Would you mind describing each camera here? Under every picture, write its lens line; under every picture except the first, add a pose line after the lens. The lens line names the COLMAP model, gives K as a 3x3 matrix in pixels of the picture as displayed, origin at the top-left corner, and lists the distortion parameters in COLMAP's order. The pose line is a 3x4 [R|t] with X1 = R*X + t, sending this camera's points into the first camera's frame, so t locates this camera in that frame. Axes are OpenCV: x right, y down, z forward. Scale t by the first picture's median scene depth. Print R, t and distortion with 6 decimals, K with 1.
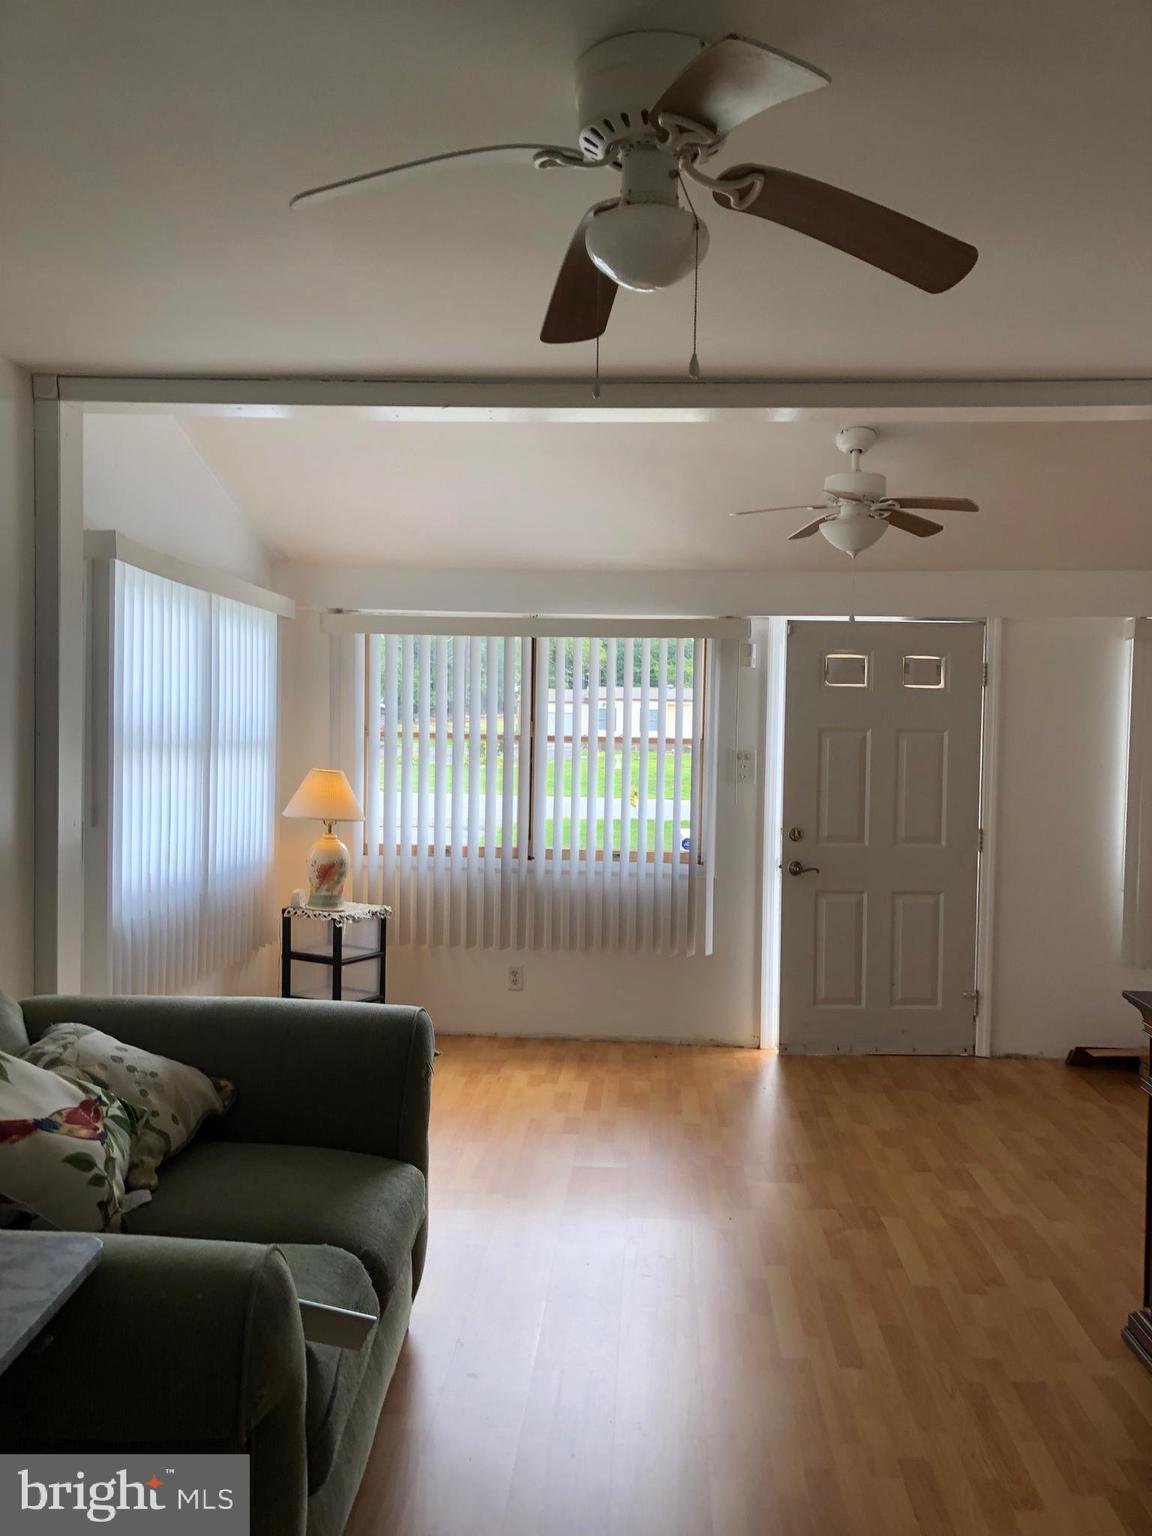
lens RADIAL K [[1269.3, 0, 582.6], [0, 1269.3, 776.0], [0, 0, 1]] dist [0.097859, -0.162902]
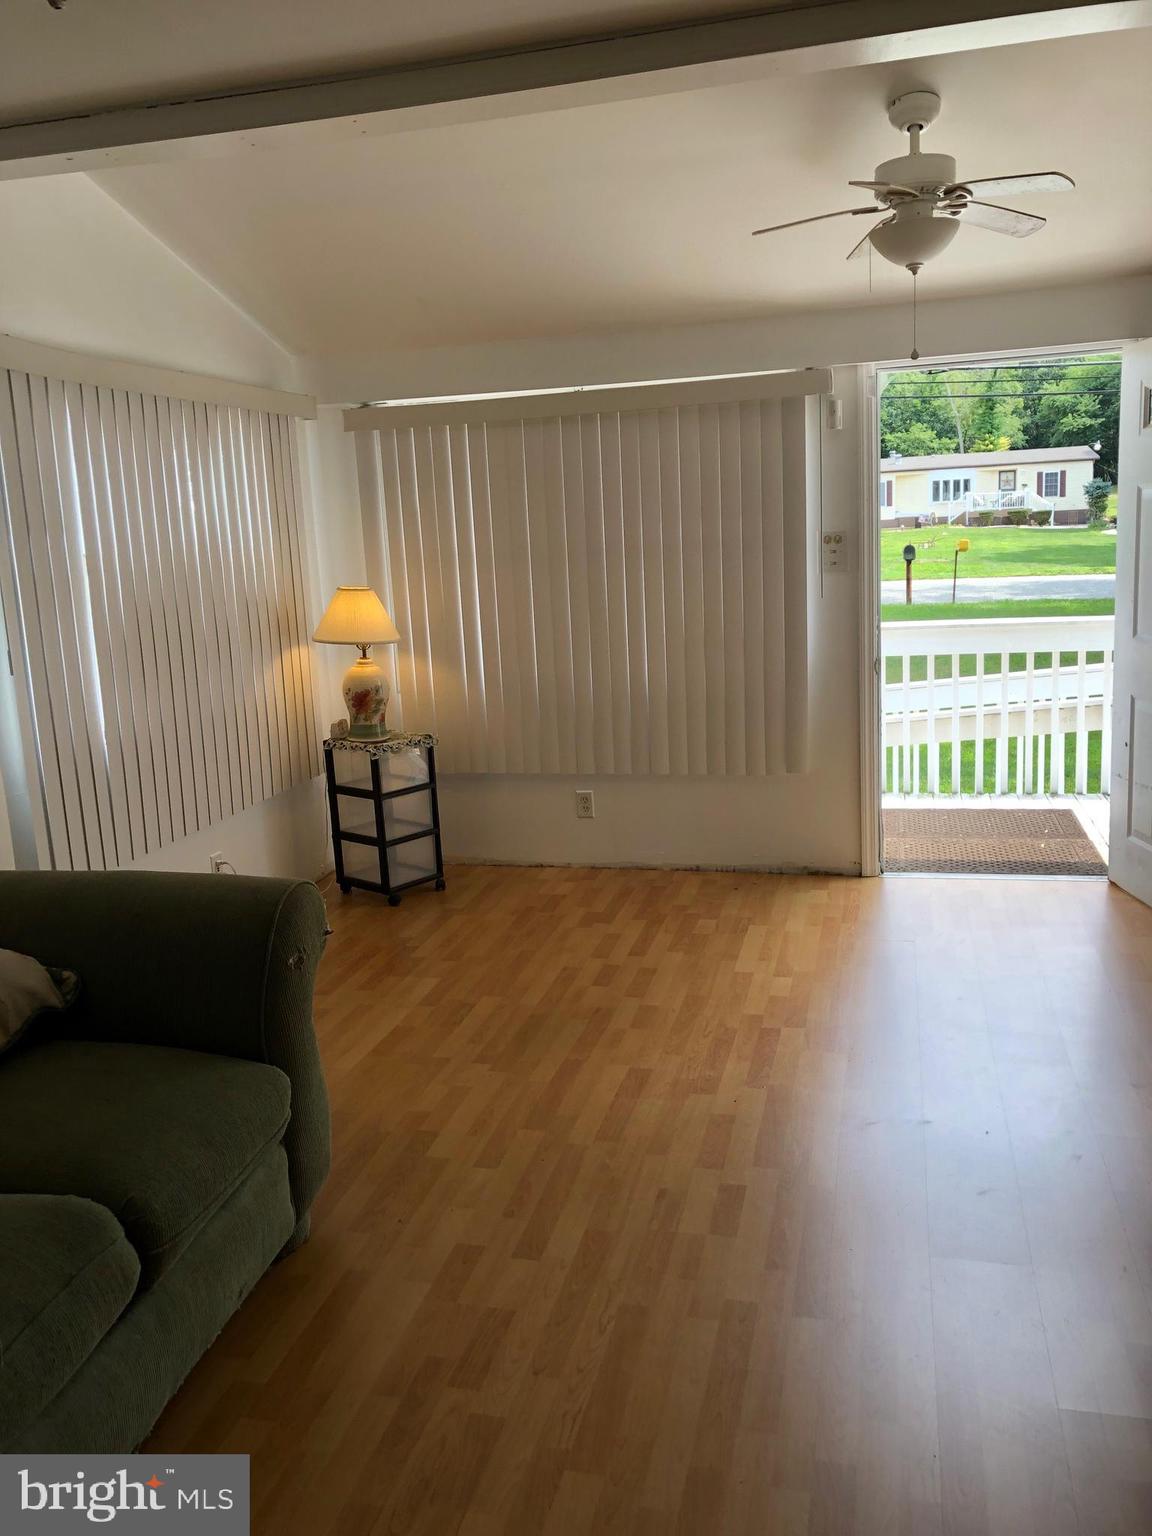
lens RADIAL K [[1252.0, 0, 568.8], [0, 1252.0, 769.4], [0, 0, 1]] dist [0.117597, -0.095810]
pose [[0.978603, -0.031133, -0.203390, 0.139740], [0.062933, 0.986404, 0.151811, -0.004130], [0.195898, -0.161363, 0.967257, 0.153038]]
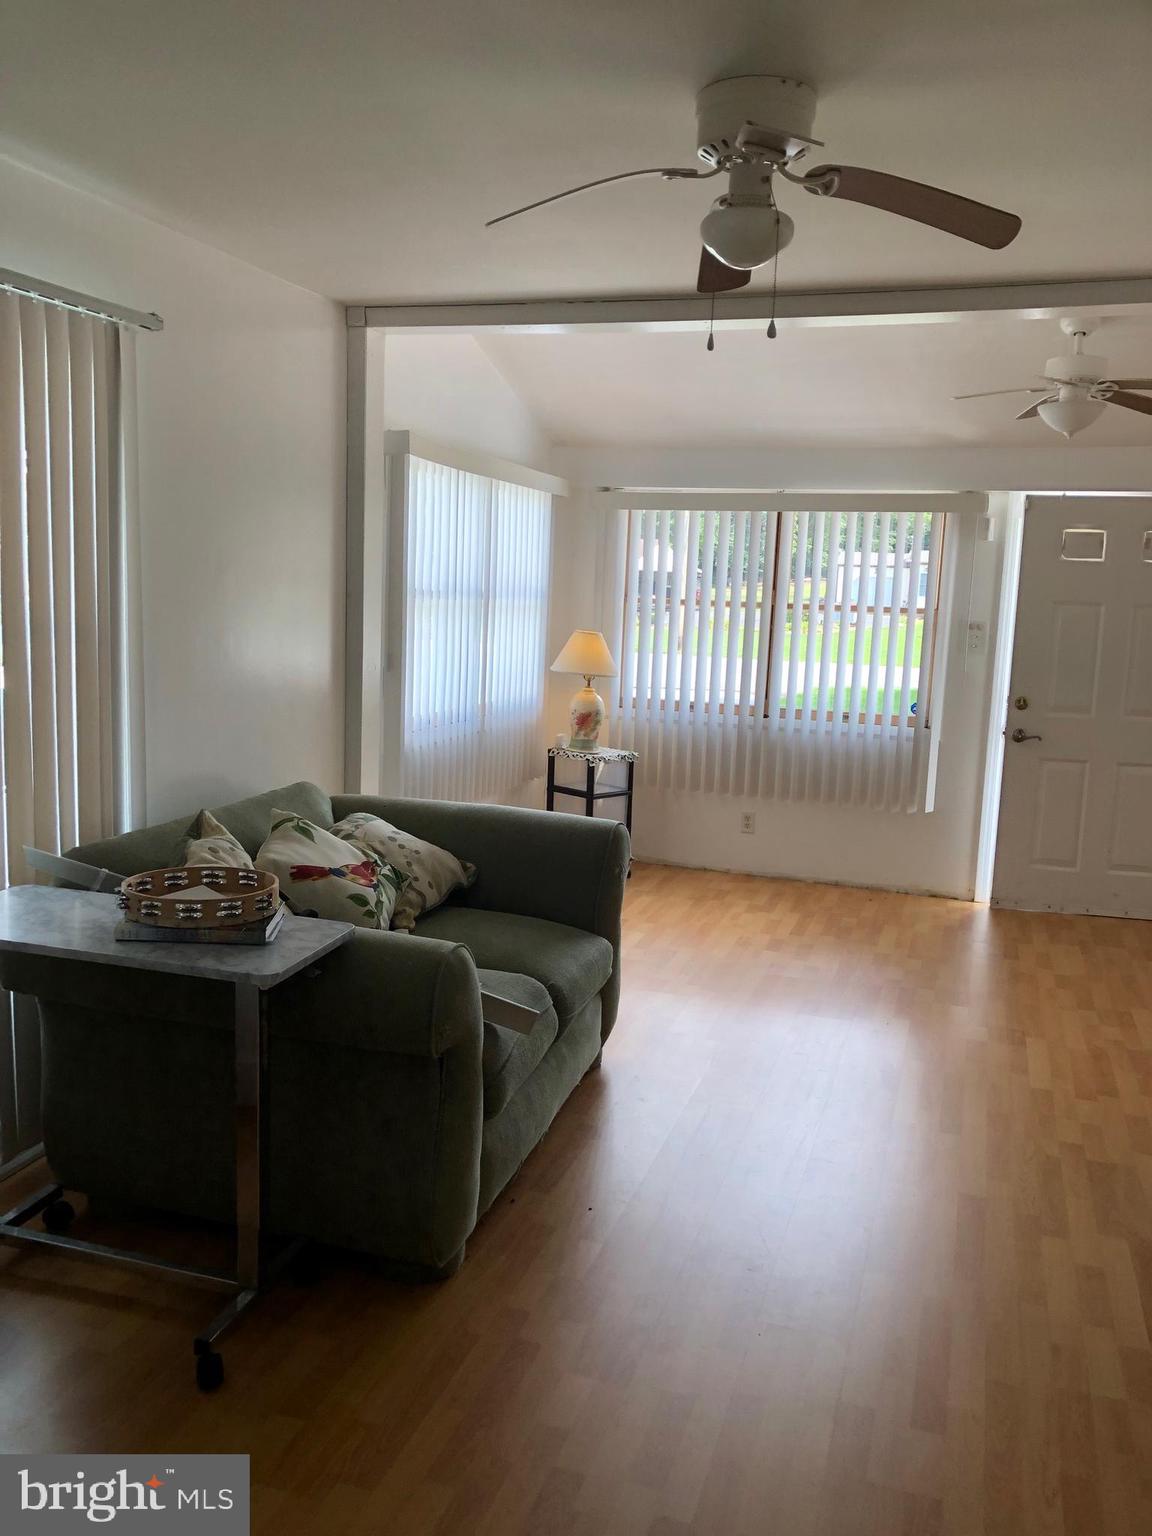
lens RADIAL K [[1271.2, 0, 558.8], [0, 1271.2, 775.6], [0, 0, 1]] dist [0.108886, -0.153905]
pose [[0.964291, 0.056121, -0.258832, 0.087553], [-0.028572, 0.993632, 0.108995, 0.000220], [0.263300, -0.097708, 0.959753, -0.138883]]
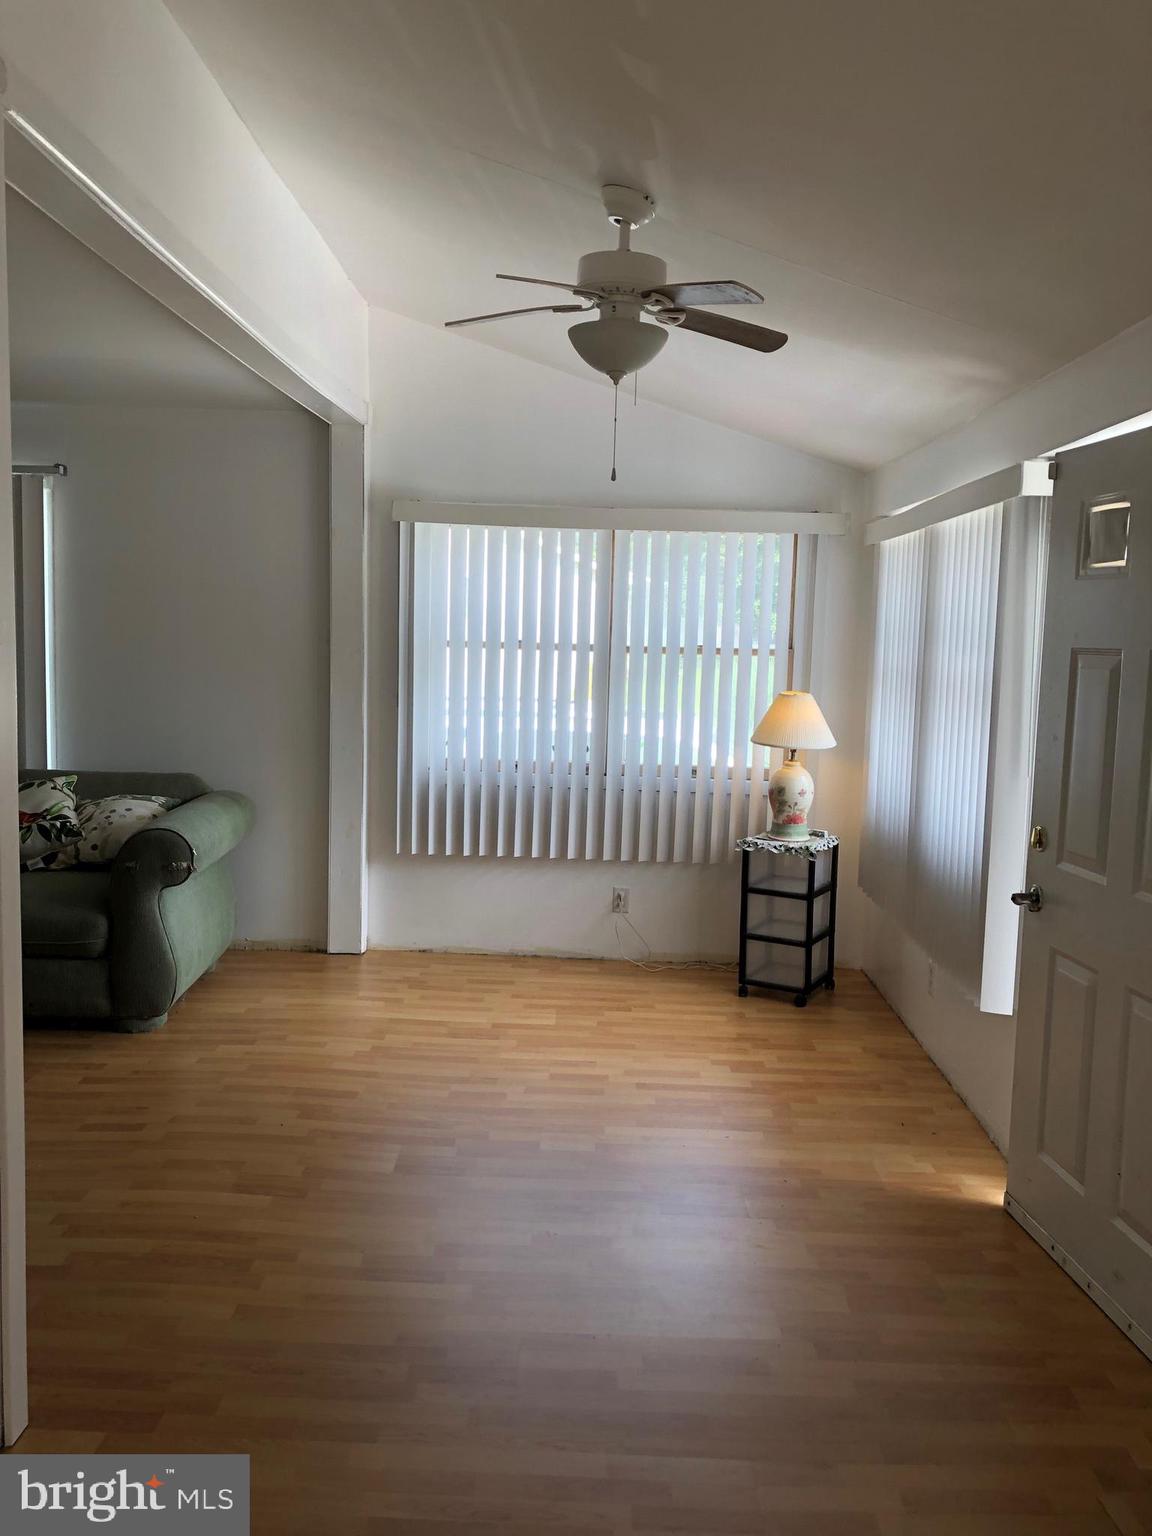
lens RADIAL K [[1271.2, 0, 558.8], [0, 1271.2, 775.6], [0, 0, 1]] dist [0.108886, -0.153905]
pose [[0.023597, 0.092188, -0.995462, 0.819376], [-0.064103, 0.993830, 0.090517, -0.020639], [0.997664, 0.061676, 0.029361, 0.877436]]
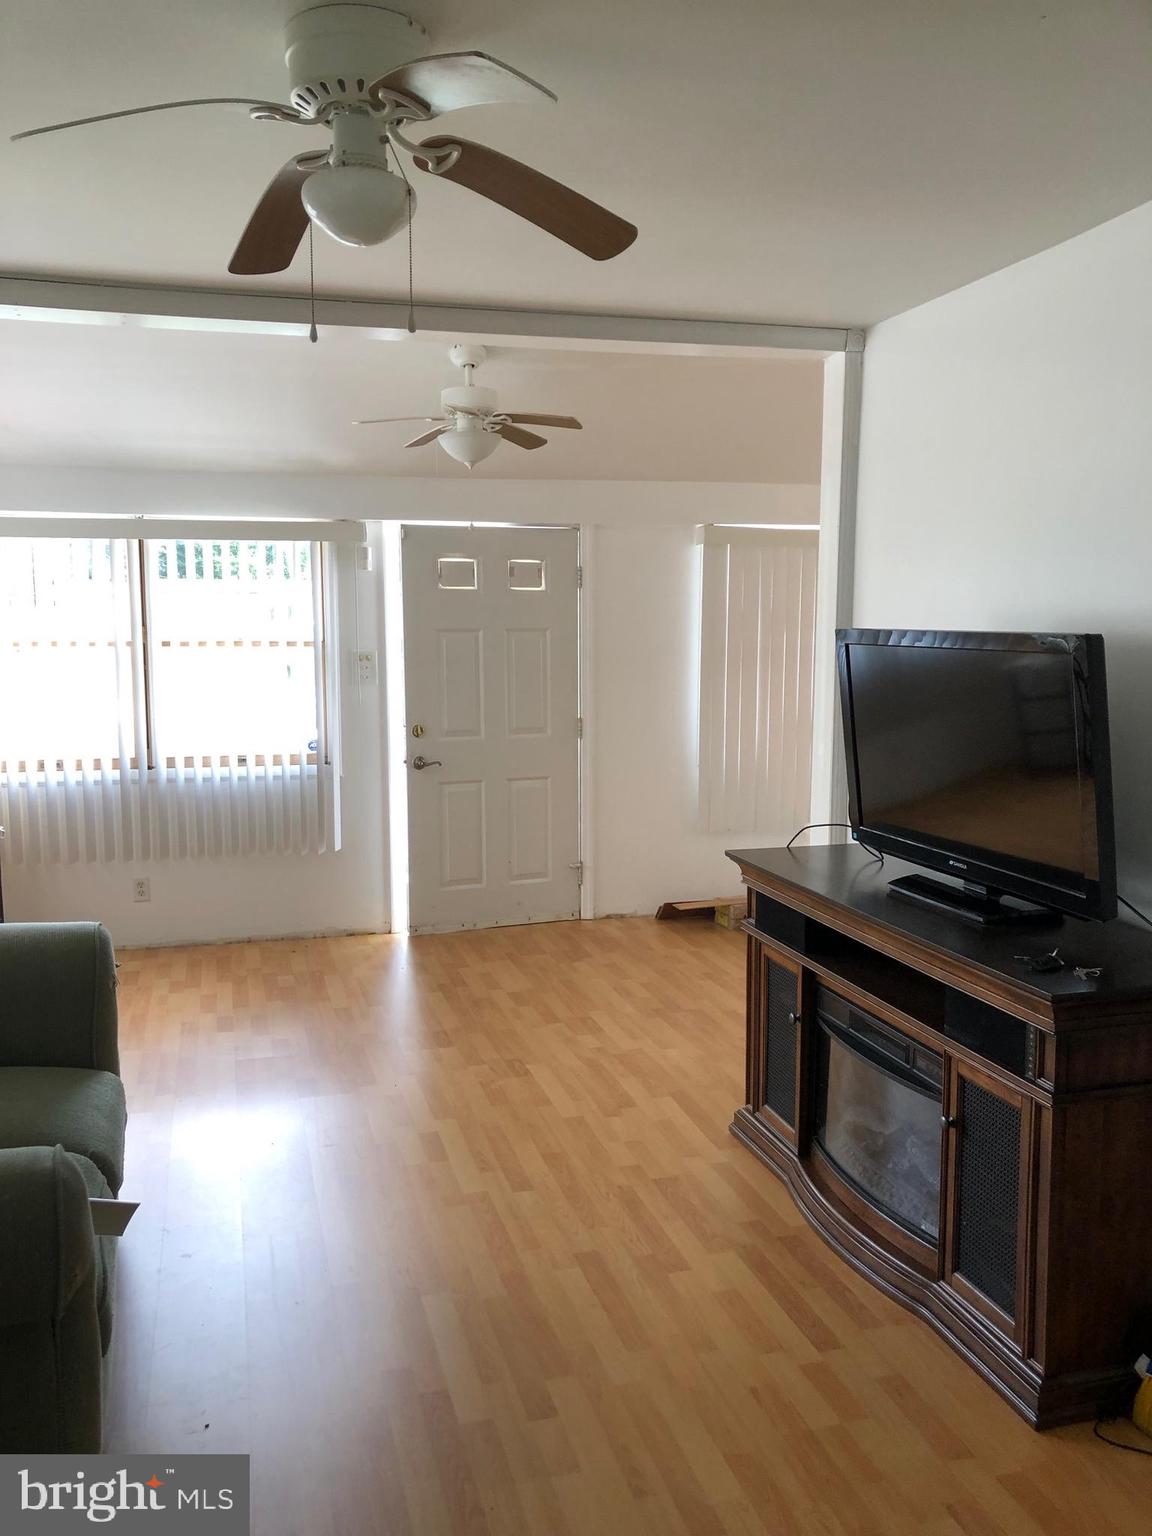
lens RADIAL K [[1271.2, 0, 558.8], [0, 1271.2, 775.6], [0, 0, 1]] dist [0.108886, -0.153905]
pose [[0.949029, -0.058608, 0.309692, -0.057170], [0.032319, 0.995476, 0.089350, -0.008614], [-0.313528, -0.074787, 0.946629, -0.044928]]
